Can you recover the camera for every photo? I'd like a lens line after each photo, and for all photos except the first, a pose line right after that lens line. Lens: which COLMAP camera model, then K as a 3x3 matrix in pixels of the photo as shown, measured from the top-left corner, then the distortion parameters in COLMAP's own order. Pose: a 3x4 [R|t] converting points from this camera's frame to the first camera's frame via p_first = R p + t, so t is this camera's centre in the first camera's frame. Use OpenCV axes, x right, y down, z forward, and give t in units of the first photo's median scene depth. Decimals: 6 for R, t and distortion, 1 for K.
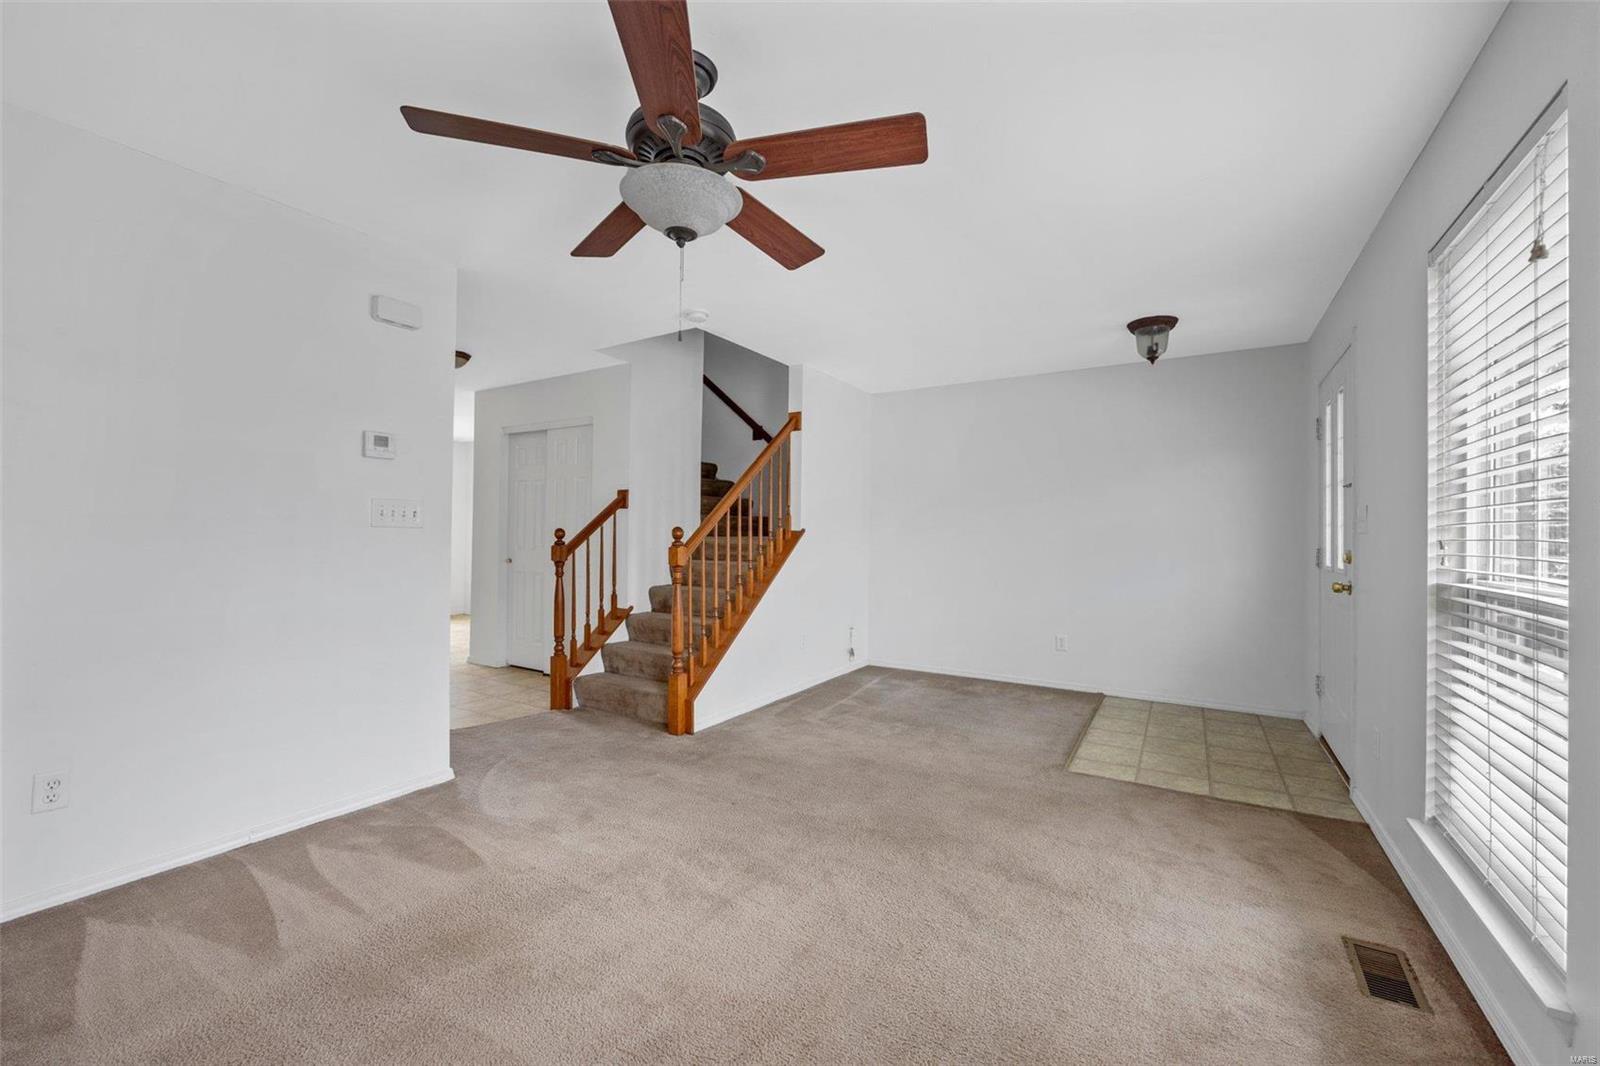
lens RADIAL K [[642.1, 0, 802.5], [0, 642.1, 531.0], [0, 0, 1]] dist [-0.012321, 0.000490]
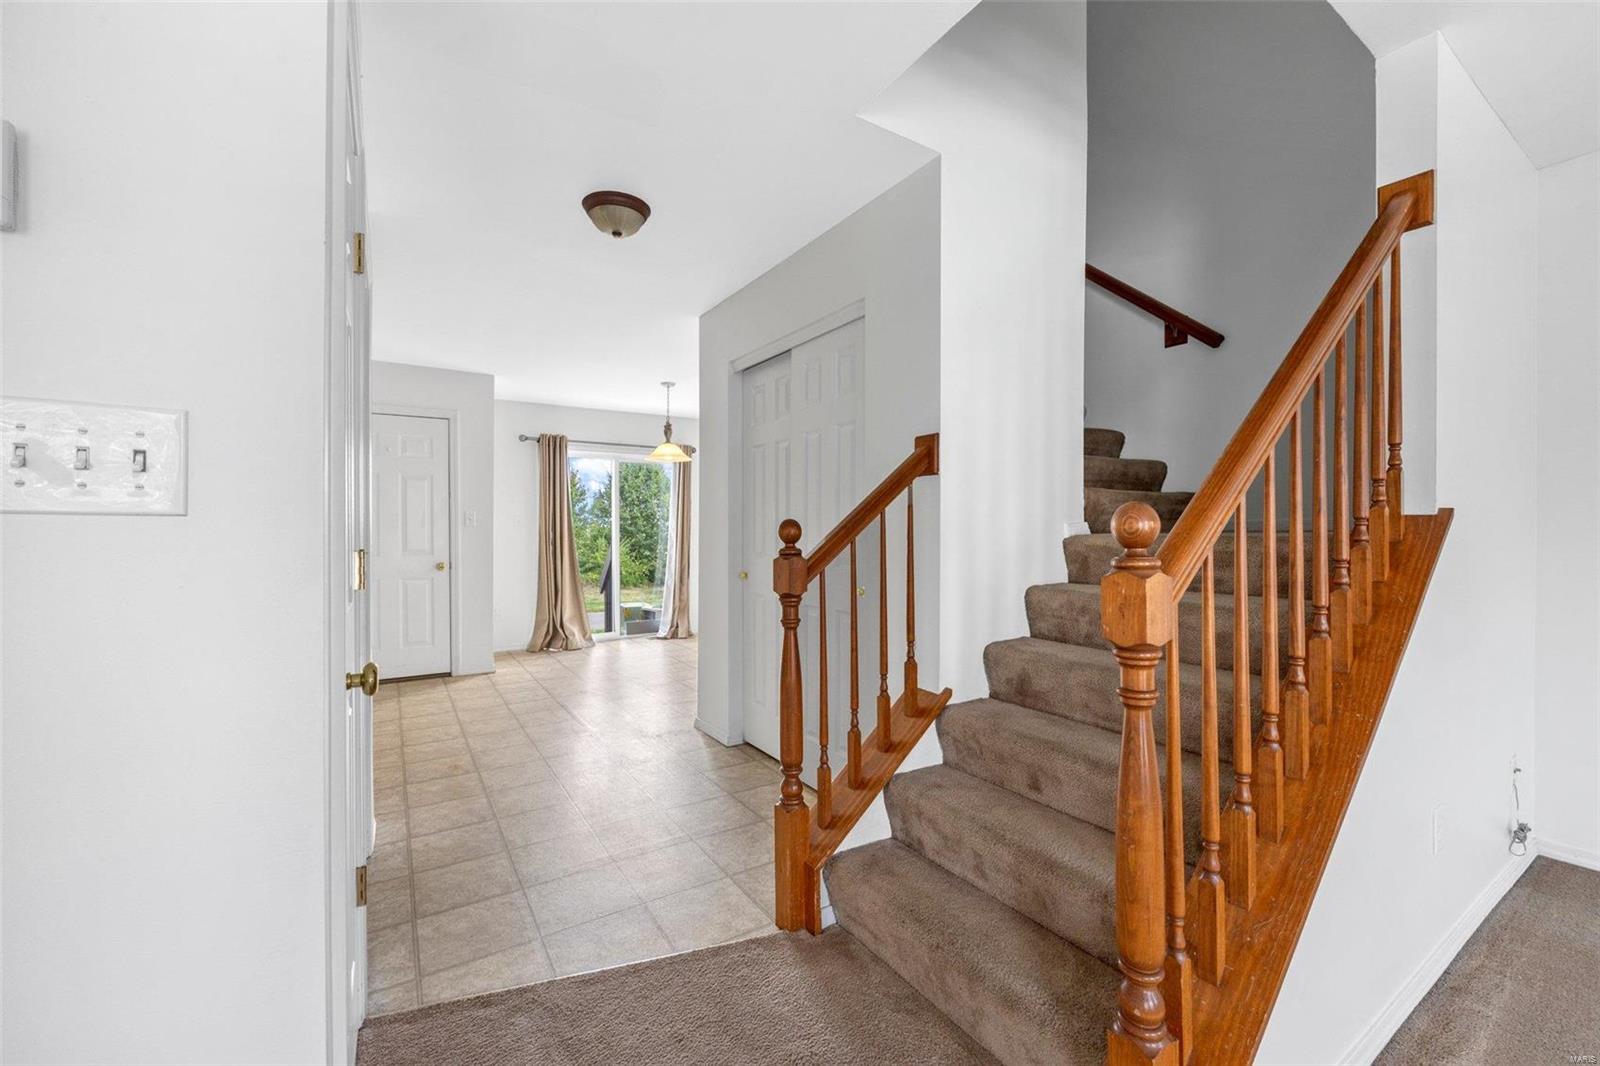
lens RADIAL K [[642.1, 0, 789.3], [0, 642.1, 533.1], [0, 0, 1]] dist [-0.012321, 0.000490]
pose [[0.896469, -0.009929, -0.442994, -0.181757], [0.014004, 0.999884, 0.005927, 0.002821], [0.442884, -0.011517, 0.896505, 0.597713]]
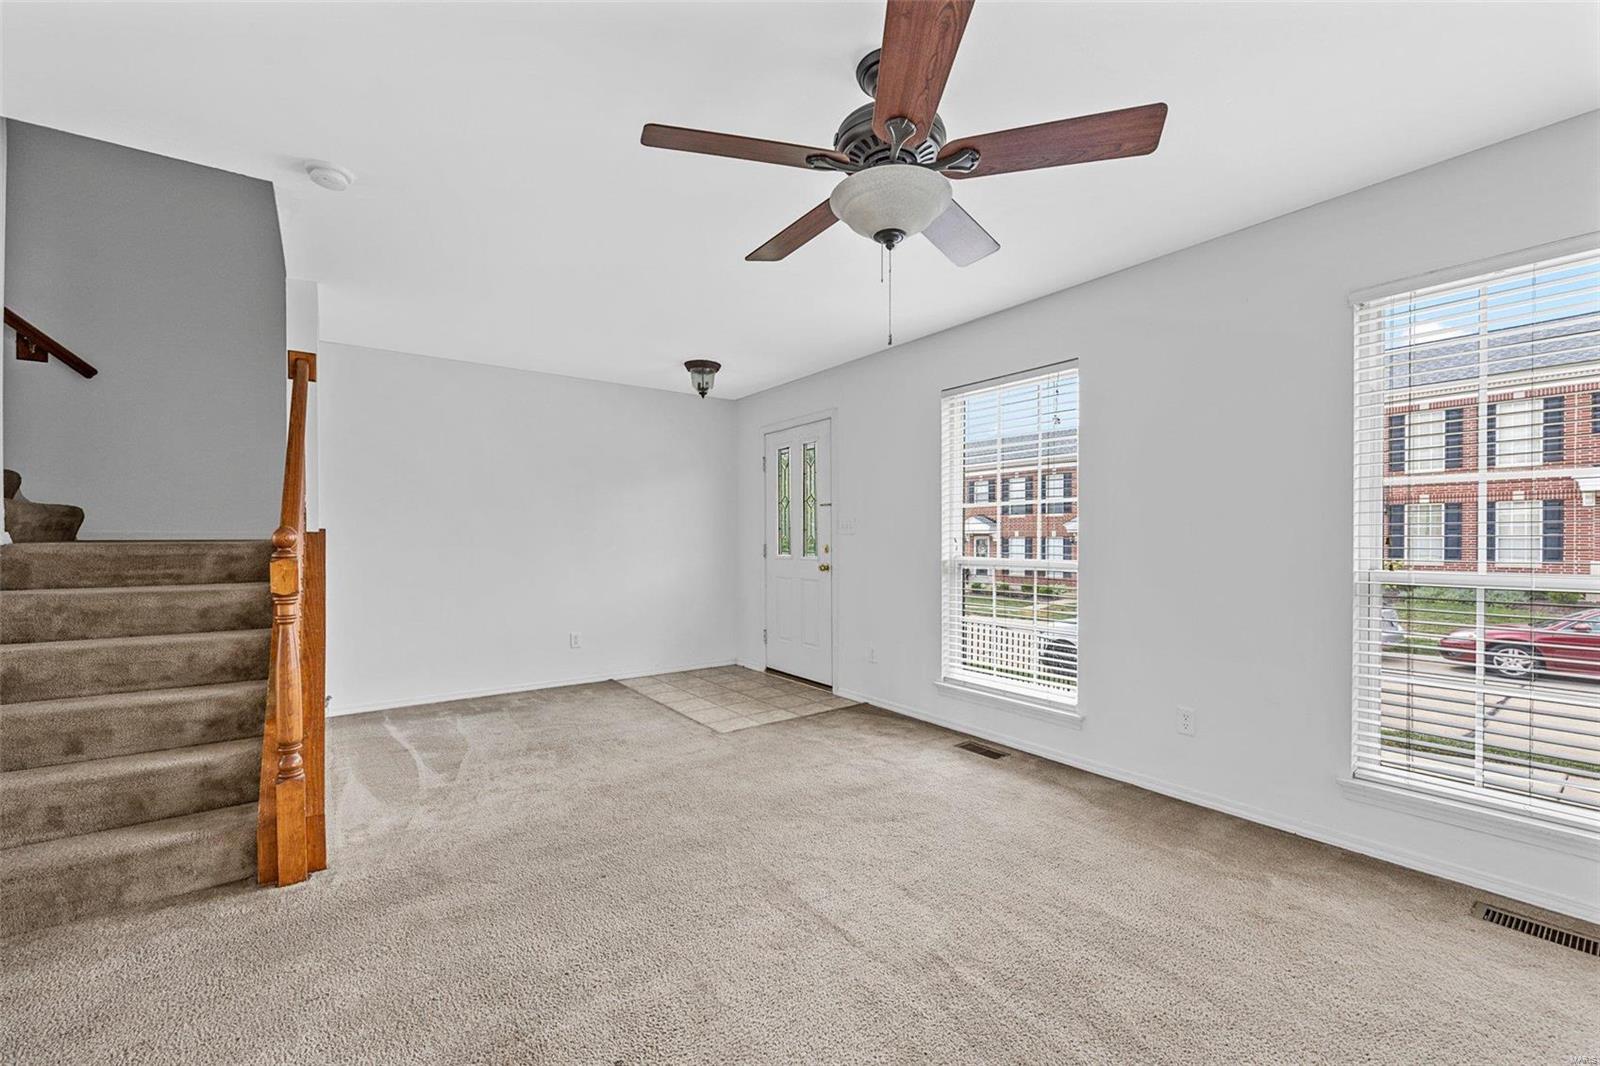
lens RADIAL K [[642.1, 0, 811.6], [0, 642.1, 543.4], [0, 0, 1]] dist [-0.012321, 0.000490]
pose [[0.370137, -0.015681, 0.928845, -0.480336], [-0.000873, 0.999851, 0.017227, -0.000285], [-0.928977, -0.007187, 0.370069, 0.306047]]
